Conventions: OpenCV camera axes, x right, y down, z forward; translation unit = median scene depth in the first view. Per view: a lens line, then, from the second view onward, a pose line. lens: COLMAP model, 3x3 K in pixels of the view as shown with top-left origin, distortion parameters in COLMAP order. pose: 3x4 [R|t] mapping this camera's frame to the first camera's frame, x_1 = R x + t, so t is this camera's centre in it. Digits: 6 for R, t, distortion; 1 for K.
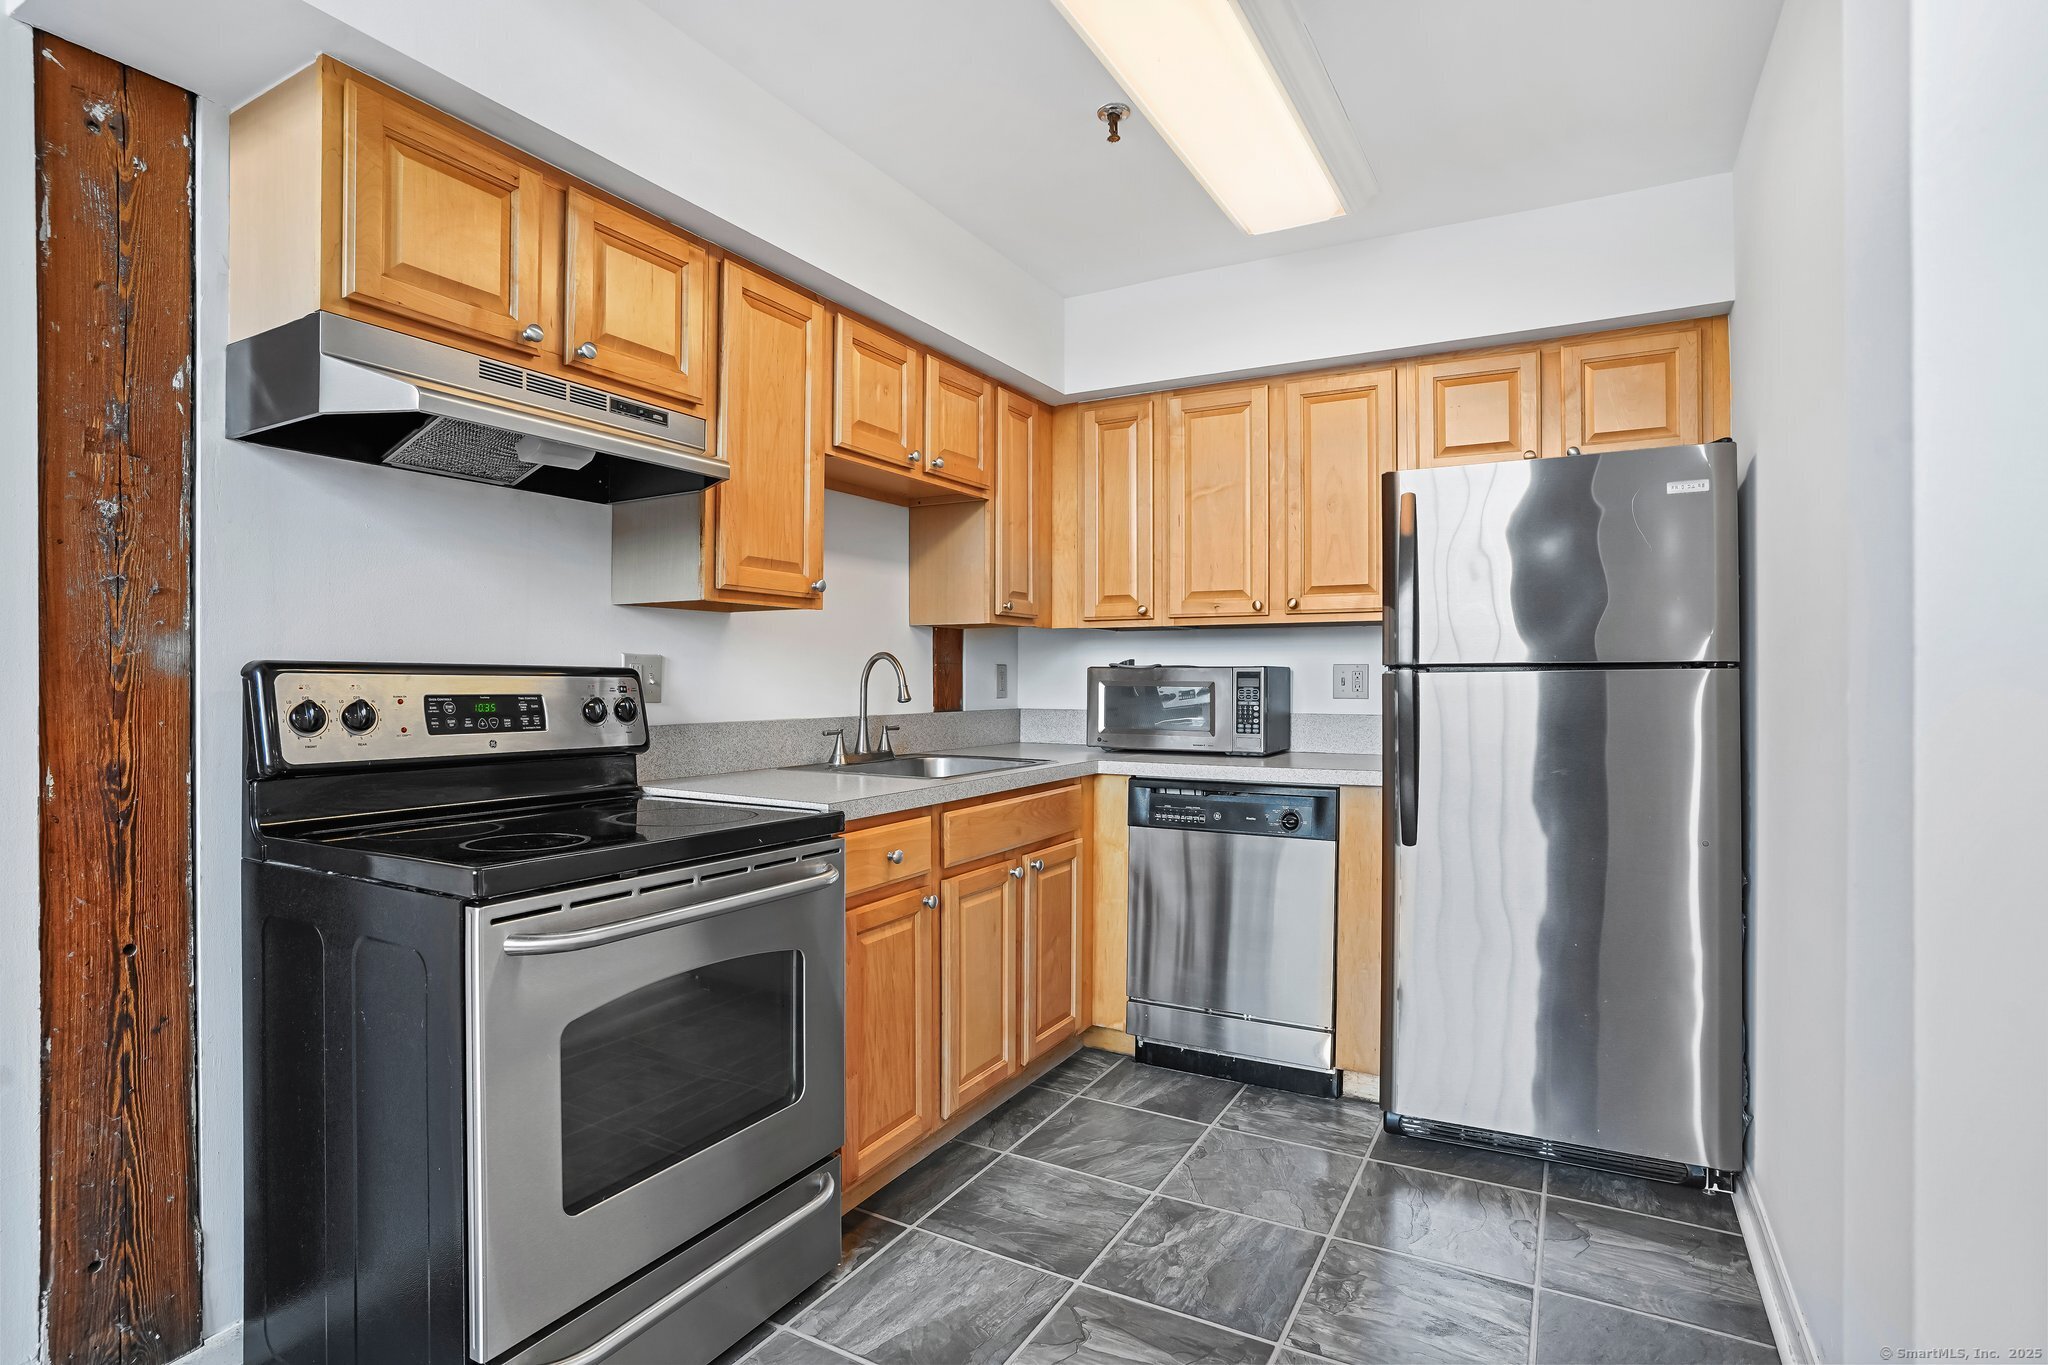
lens RADIAL K [[1009.1, 0, 1024.0], [0, 1009.1, 682.5], [0, 0, 1]] dist [-0.076042, 0.029977]
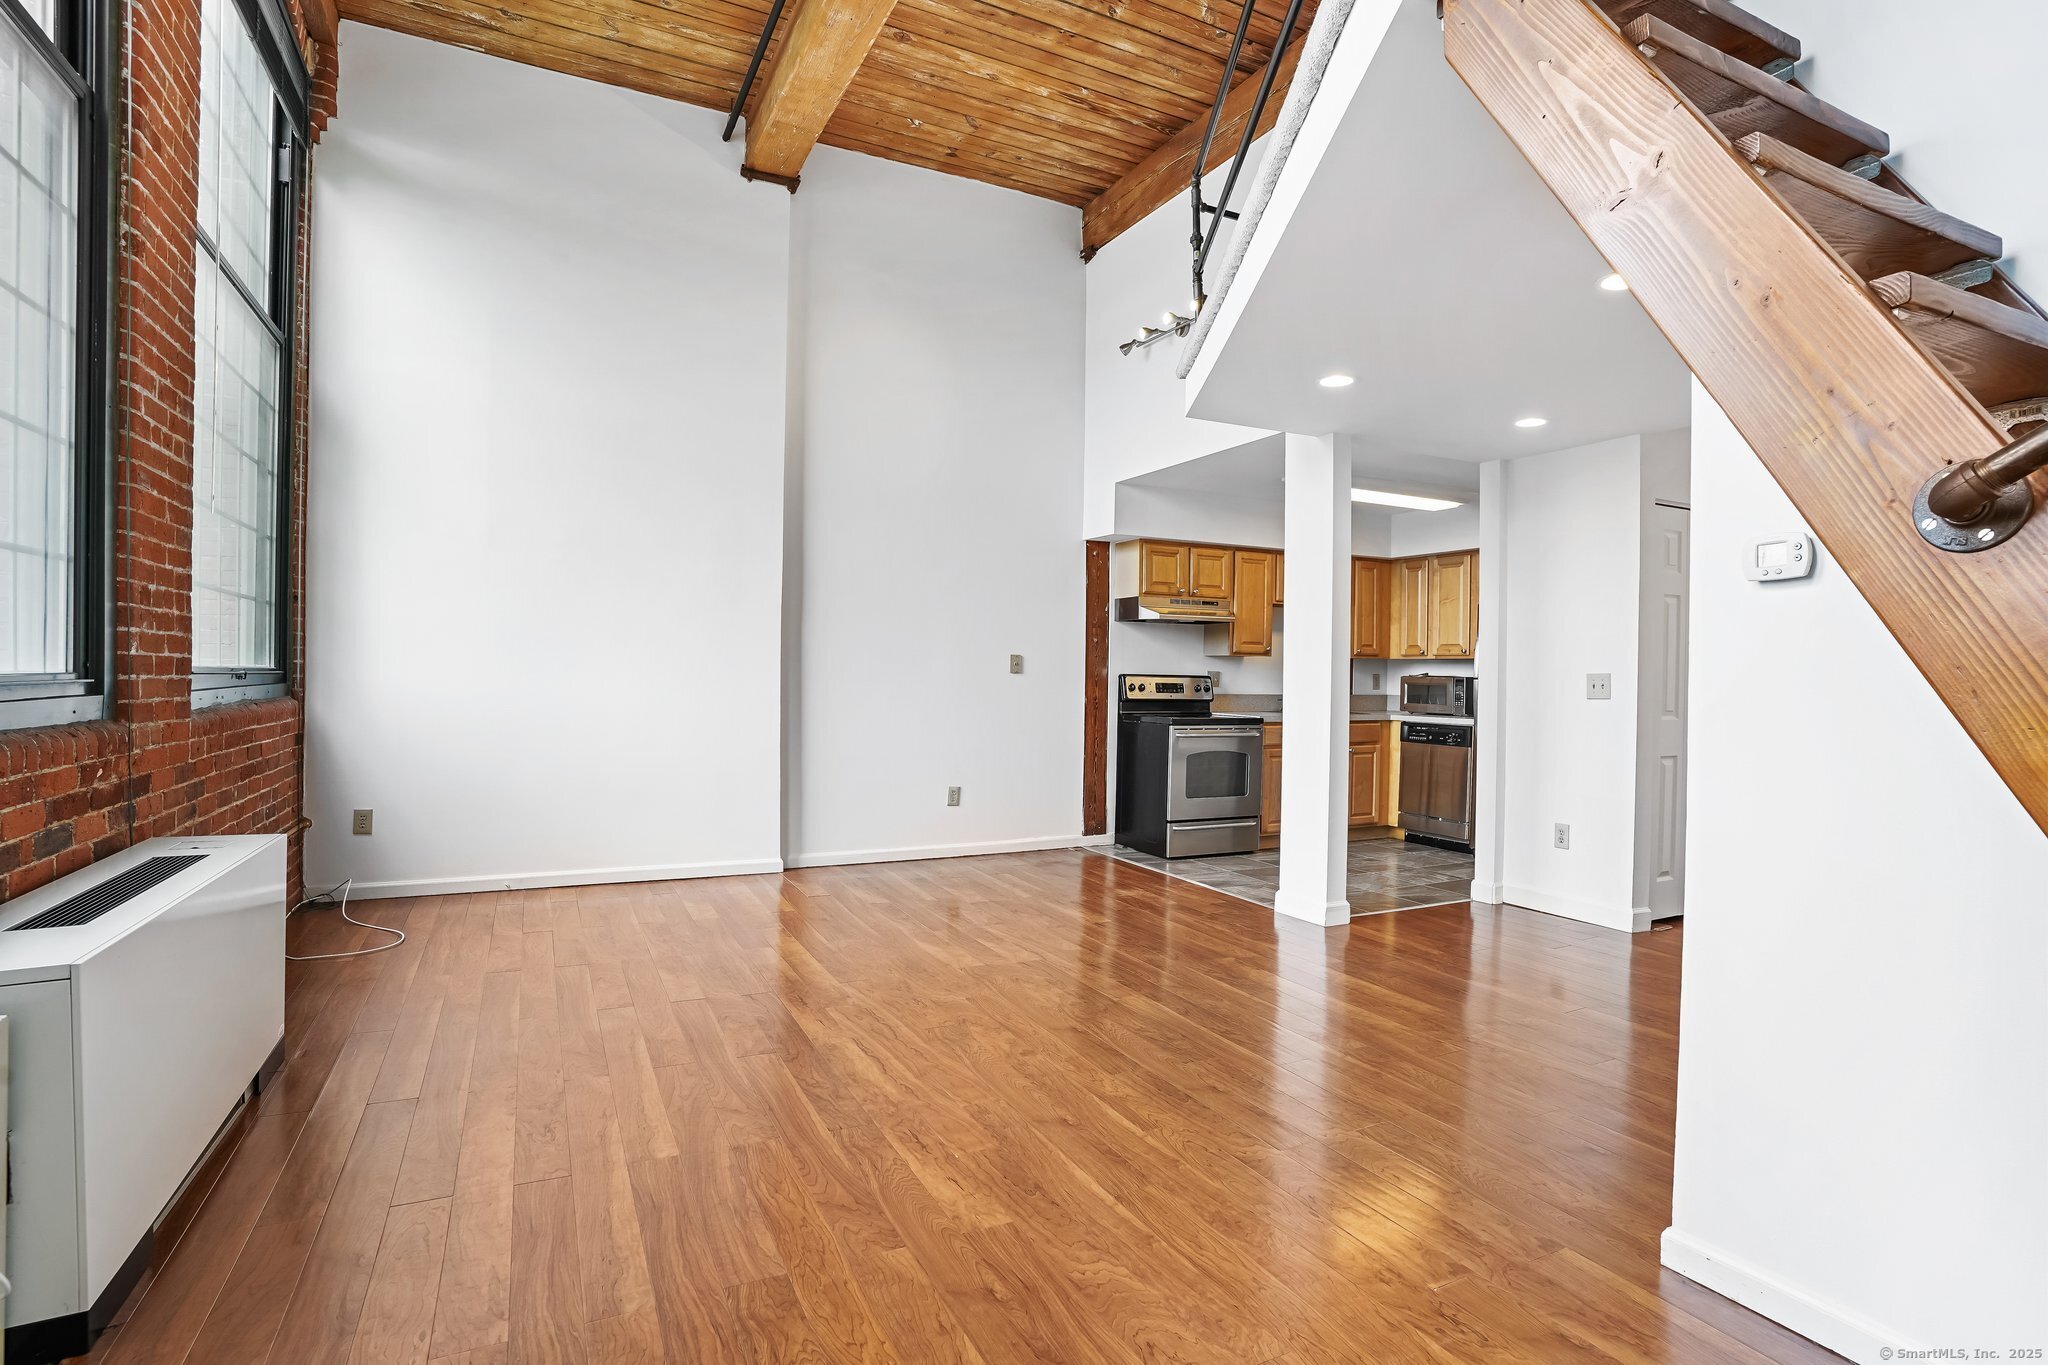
lens RADIAL K [[1009.1, 0, 1024.0], [0, 1009.1, 682.5], [0, 0, 1]] dist [-0.076042, 0.029977]
pose [[0.828391, 0.013209, -0.559994, 1.007656], [-0.013351, 0.999904, 0.003835, 0.002979], [0.559991, 0.004300, 0.828488, -2.192859]]
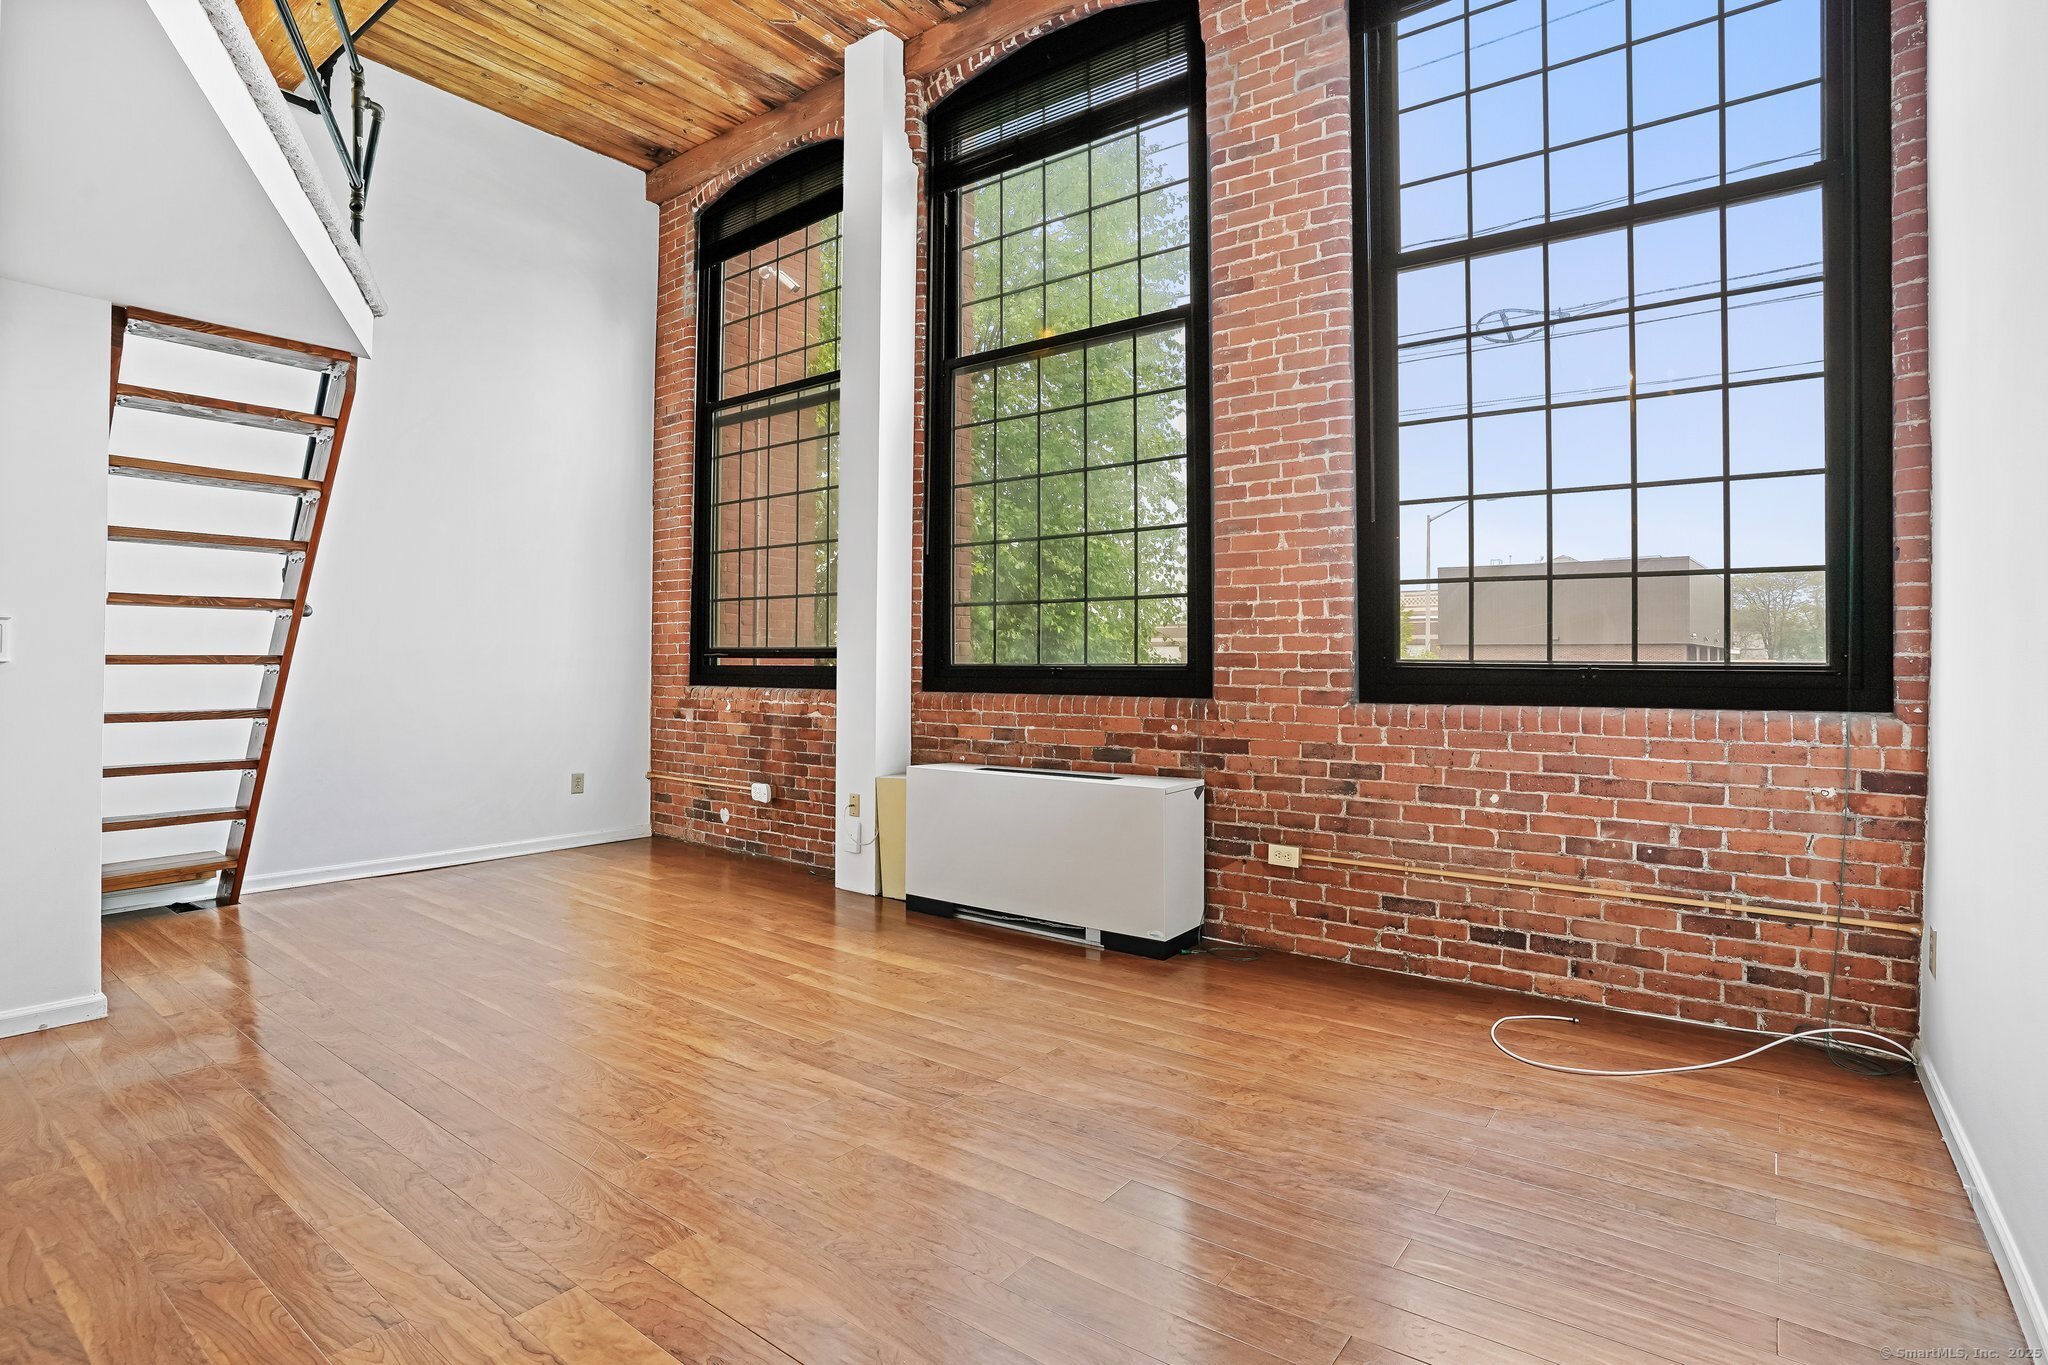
lens RADIAL K [[1018.7, 0, 1031.0], [0, 1018.7, 641.6], [0, 0, 1]] dist [-0.086087, 0.046837]
pose [[-0.992524, -0.003547, 0.122001, -0.646311], [-0.005665, 0.999839, -0.017022, -0.005412], [-0.121921, -0.017586, -0.992384, 0.320707]]
